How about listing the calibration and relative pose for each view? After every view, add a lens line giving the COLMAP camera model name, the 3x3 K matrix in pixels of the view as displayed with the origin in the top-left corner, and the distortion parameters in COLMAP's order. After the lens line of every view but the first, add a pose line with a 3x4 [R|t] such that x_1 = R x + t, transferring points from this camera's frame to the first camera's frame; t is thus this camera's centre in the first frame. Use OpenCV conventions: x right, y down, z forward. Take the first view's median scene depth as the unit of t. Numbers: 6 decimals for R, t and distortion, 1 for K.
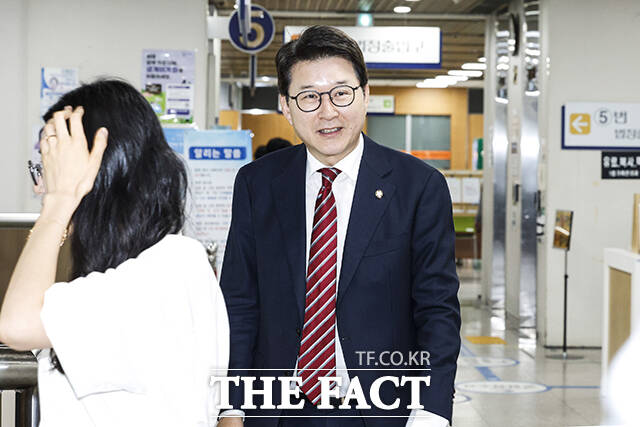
lens RADIAL K [[1607.1, 0, 319.2], [0, 1607.1, 212.2], [0, 0, 1]] dist [-0.927636, 0.000000]
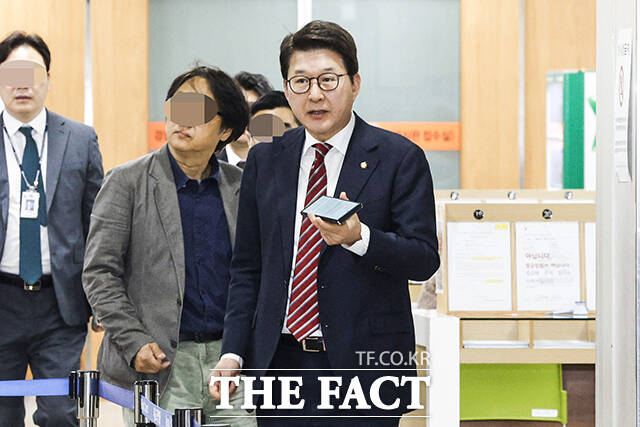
lens RADIAL K [[4317.5, 0, 319.9], [0, 4317.5, 213.3], [0, 0, 1]] dist [0.417587, 0.000000]
pose [[0.997643, 0.002657, 0.068563, -0.203470], [-0.002310, 0.999984, -0.005141, 0.037350], [-0.068576, 0.004970, 0.997634, -2.076462]]
